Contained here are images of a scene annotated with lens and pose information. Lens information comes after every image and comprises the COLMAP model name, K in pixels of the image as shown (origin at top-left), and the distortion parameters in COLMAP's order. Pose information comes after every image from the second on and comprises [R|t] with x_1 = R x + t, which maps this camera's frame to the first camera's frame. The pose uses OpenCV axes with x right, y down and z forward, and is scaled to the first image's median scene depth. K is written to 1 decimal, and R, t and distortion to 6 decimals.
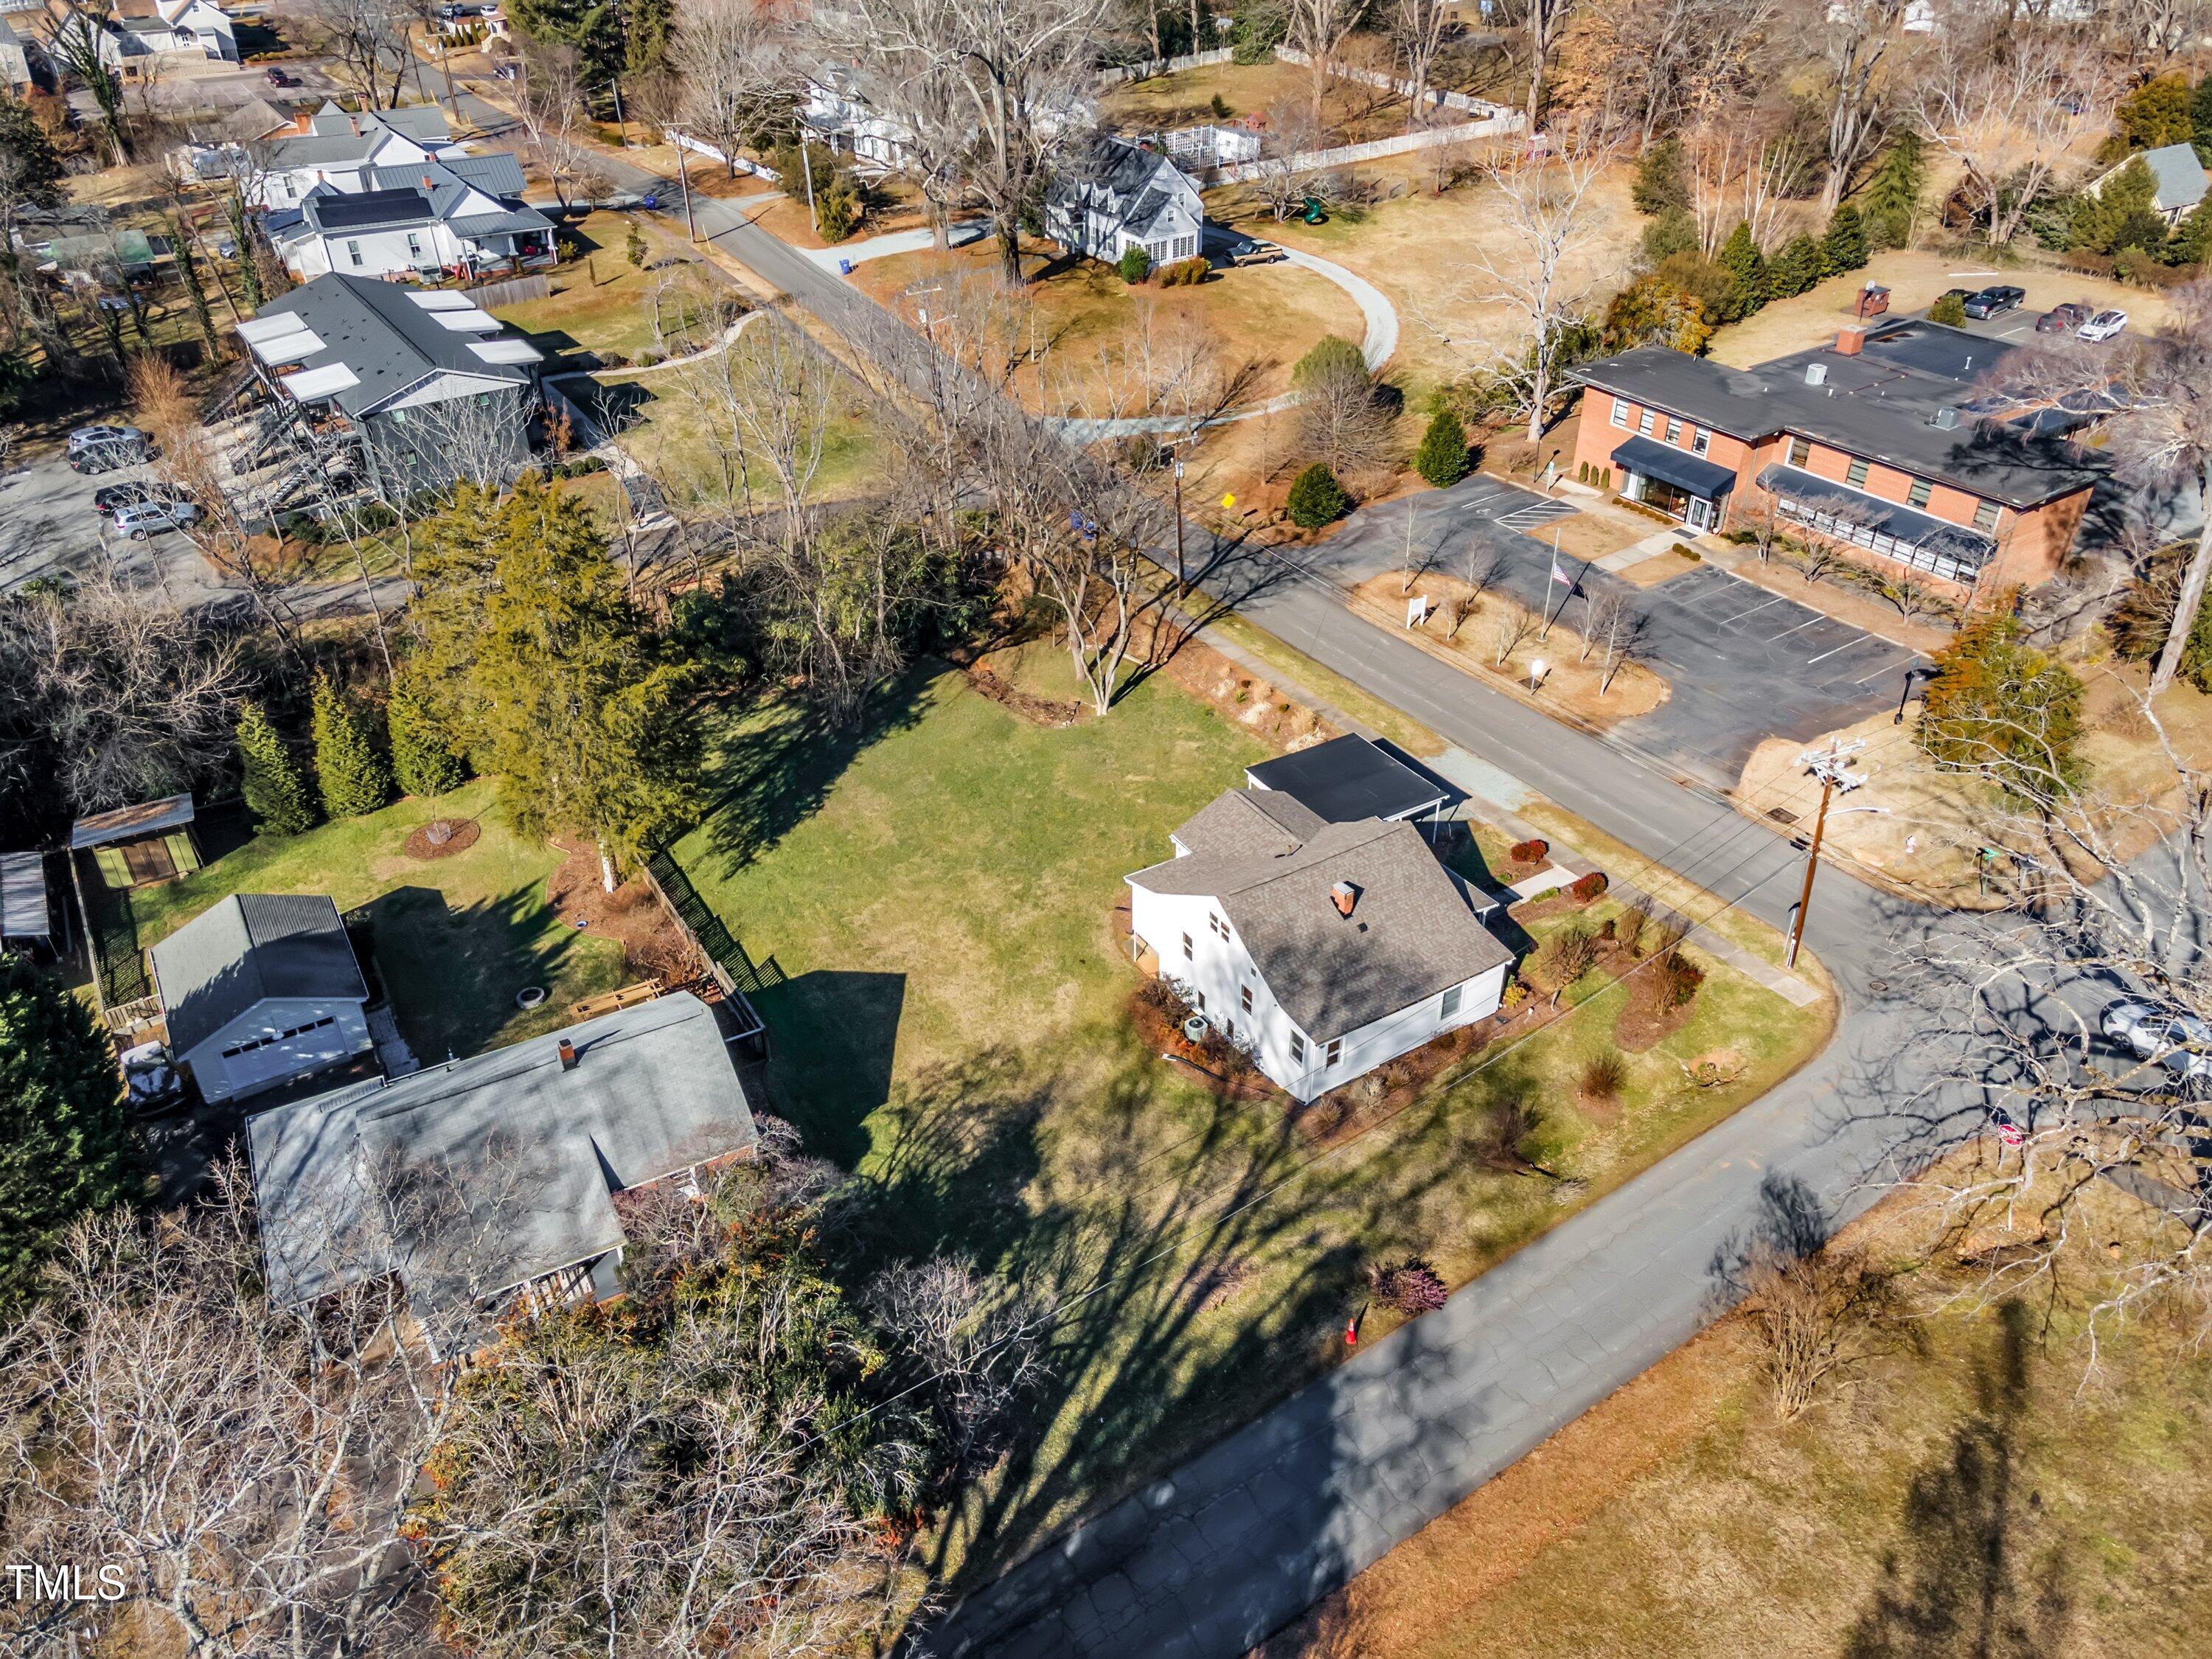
lens RADIAL K [[1548.8, 0, 1106.0], [0, 1548.8, 829.5], [0, 0, 1]] dist [0.031012, 0.004864]
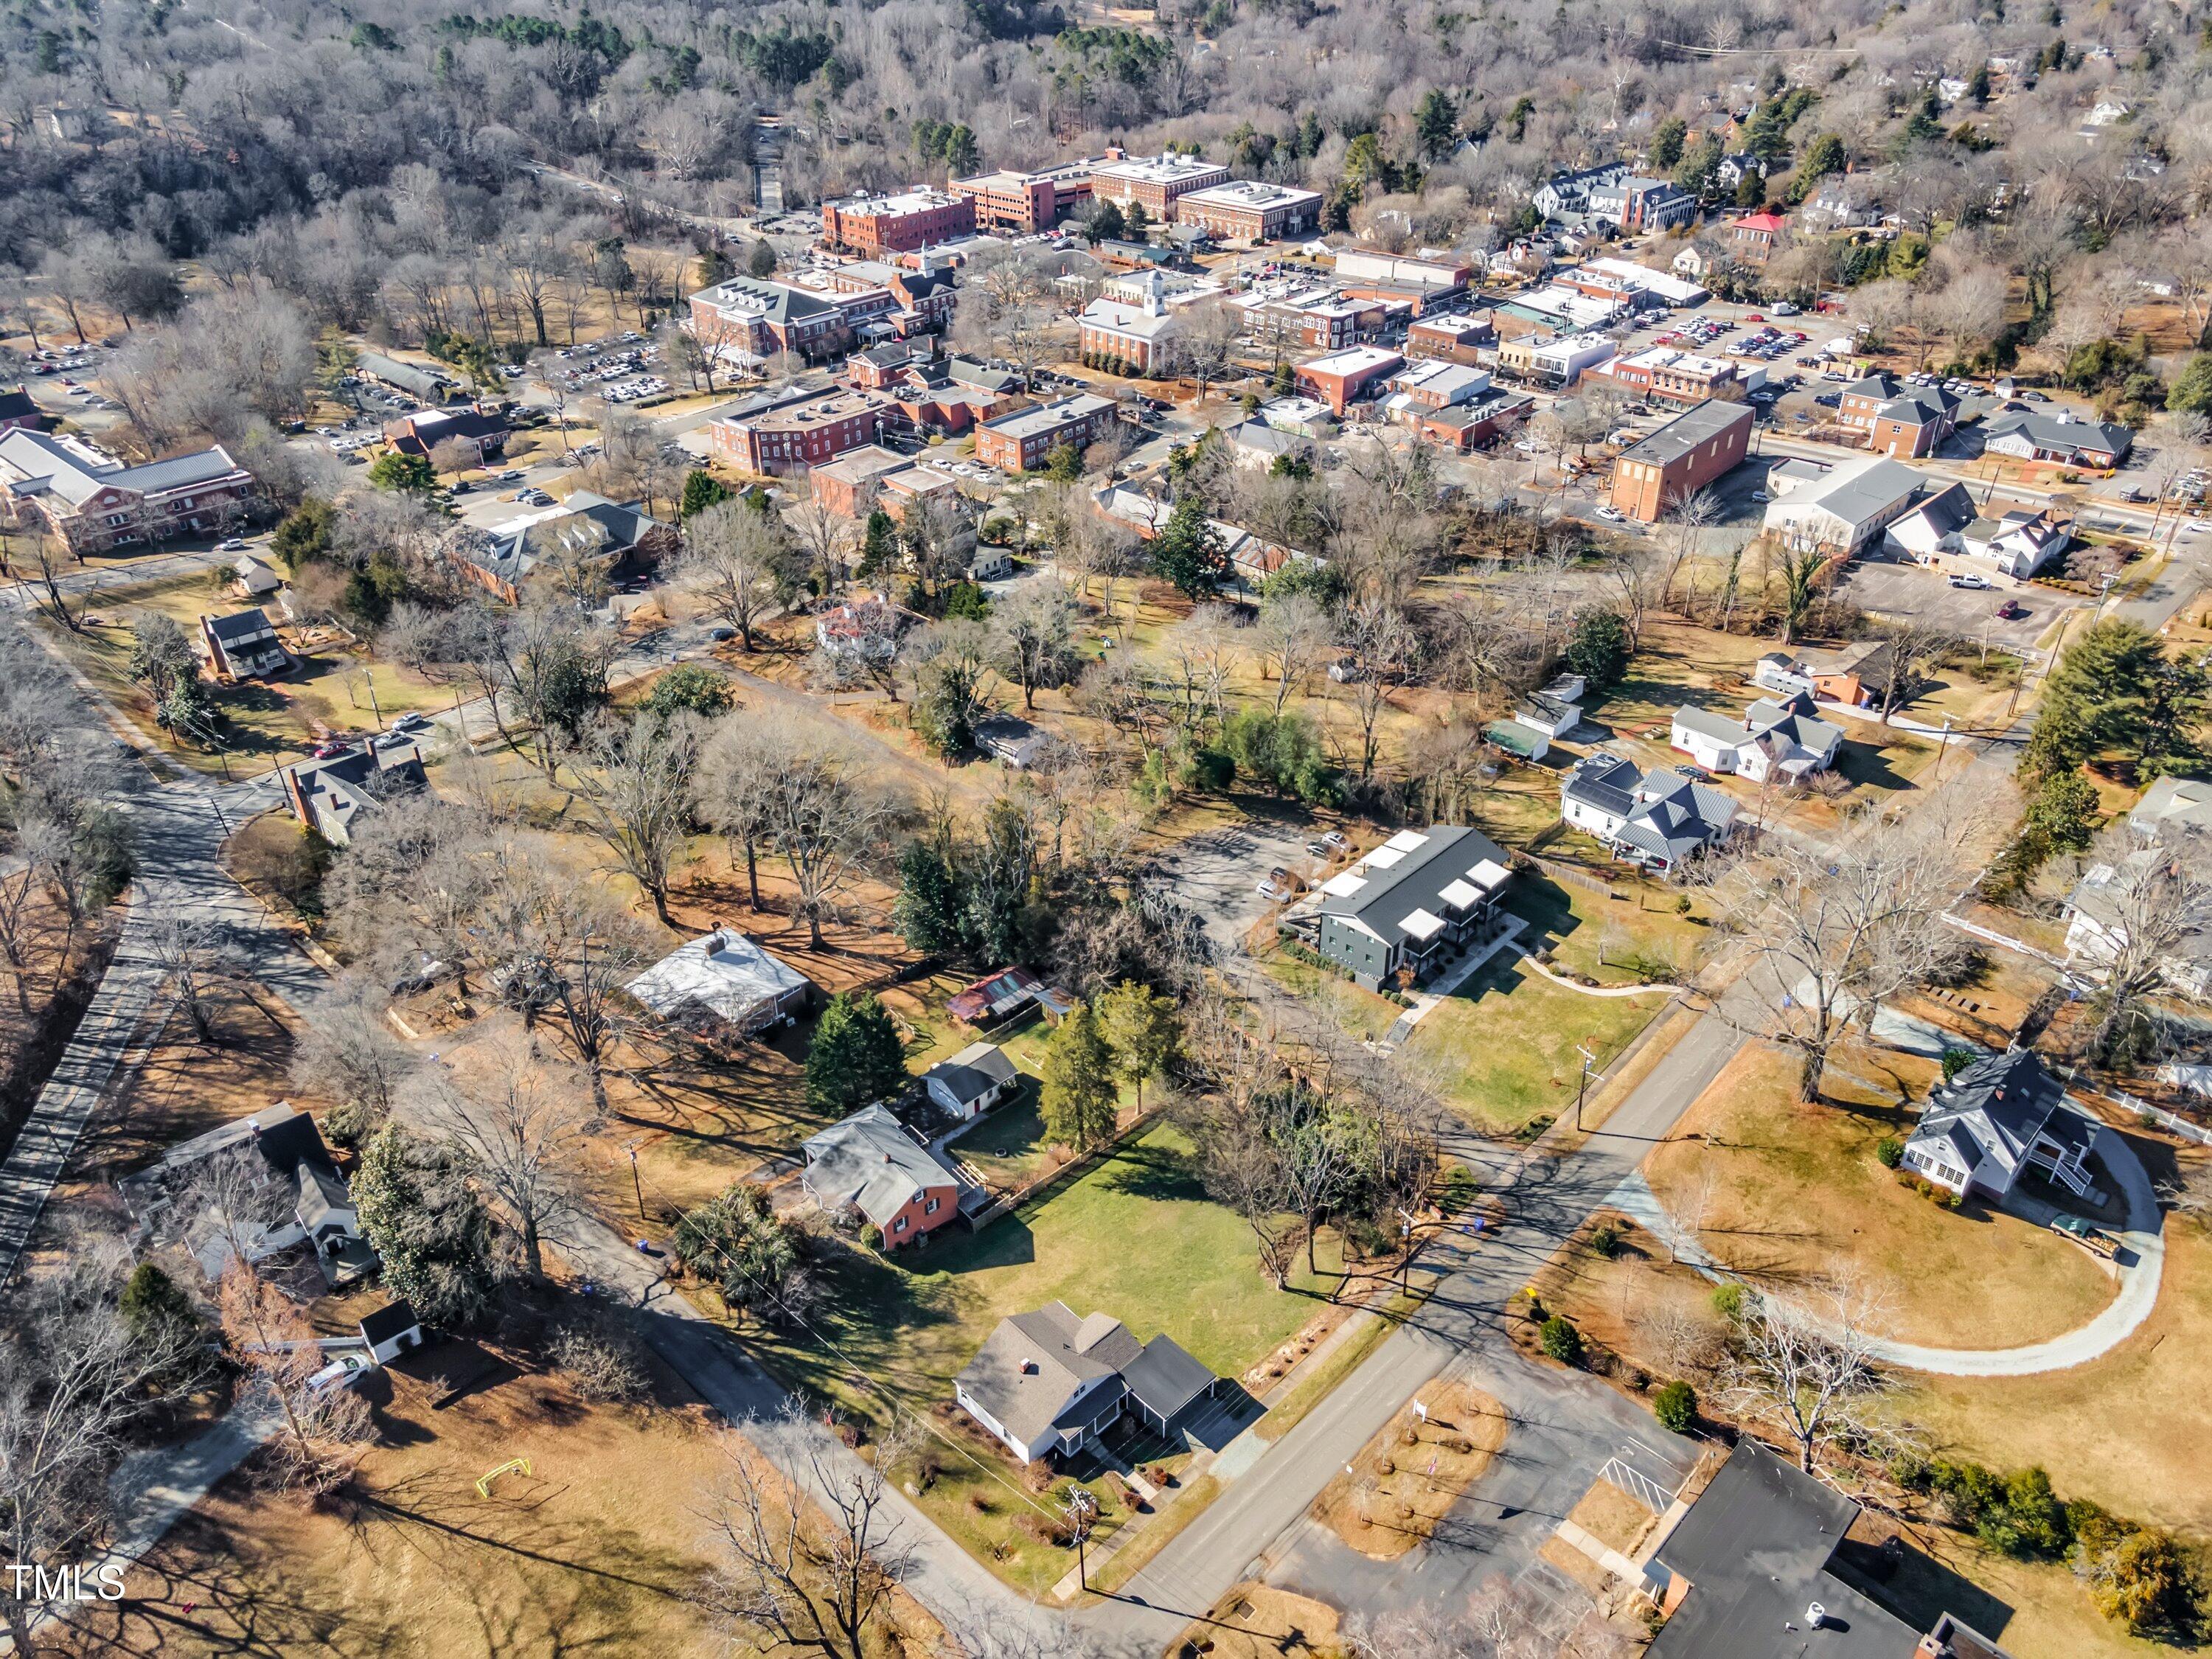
lens RADIAL K [[1548.8, 0, 1106.0], [0, 1548.8, 829.5], [0, 0, 1]] dist [0.031012, 0.004864]
pose [[0.263586, 0.519504, -0.812796, 1.322368], [-0.592421, 0.752153, 0.288623, -1.026448], [0.761288, 0.405441, 0.506023, -0.280645]]
